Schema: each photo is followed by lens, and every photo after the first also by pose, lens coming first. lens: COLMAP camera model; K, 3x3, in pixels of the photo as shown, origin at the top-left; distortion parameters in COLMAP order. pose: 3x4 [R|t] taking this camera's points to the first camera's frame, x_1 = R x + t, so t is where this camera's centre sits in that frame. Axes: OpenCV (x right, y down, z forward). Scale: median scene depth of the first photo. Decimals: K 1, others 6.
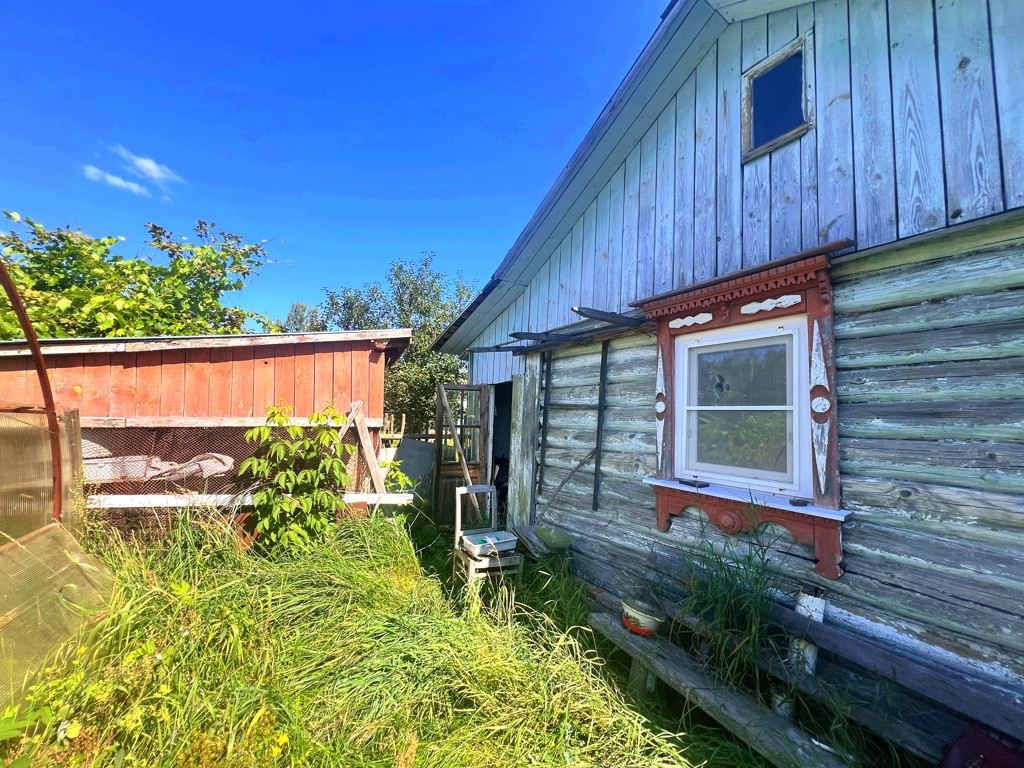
lens RADIAL K [[410.6, 0, 516.8], [0, 410.6, 381.5], [0, 0, 1]] dist [-0.003421, 0.000436]
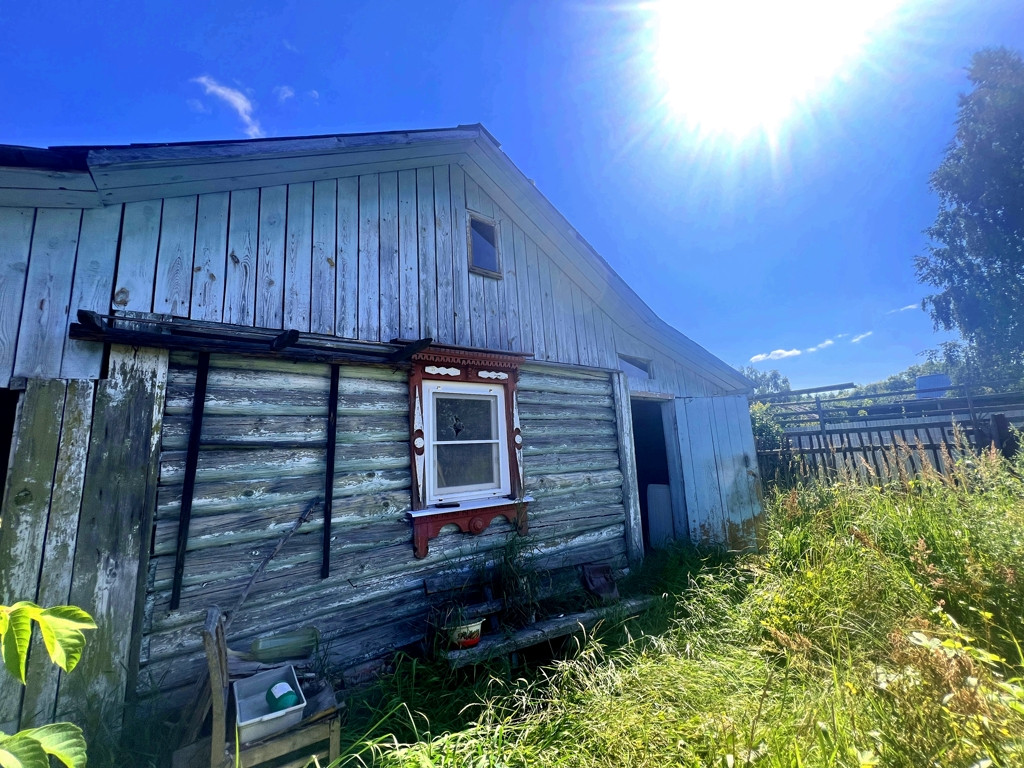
lens RADIAL K [[411.1, 0, 504.7], [0, 411.1, 382.8], [0, 0, 1]] dist [-0.003193, 0.000250]
pose [[-0.065610, 0.117663, 0.990884, -0.767504], [-0.055439, 0.991060, -0.121354, 0.024655], [-0.996304, -0.062896, -0.058500, 0.852508]]
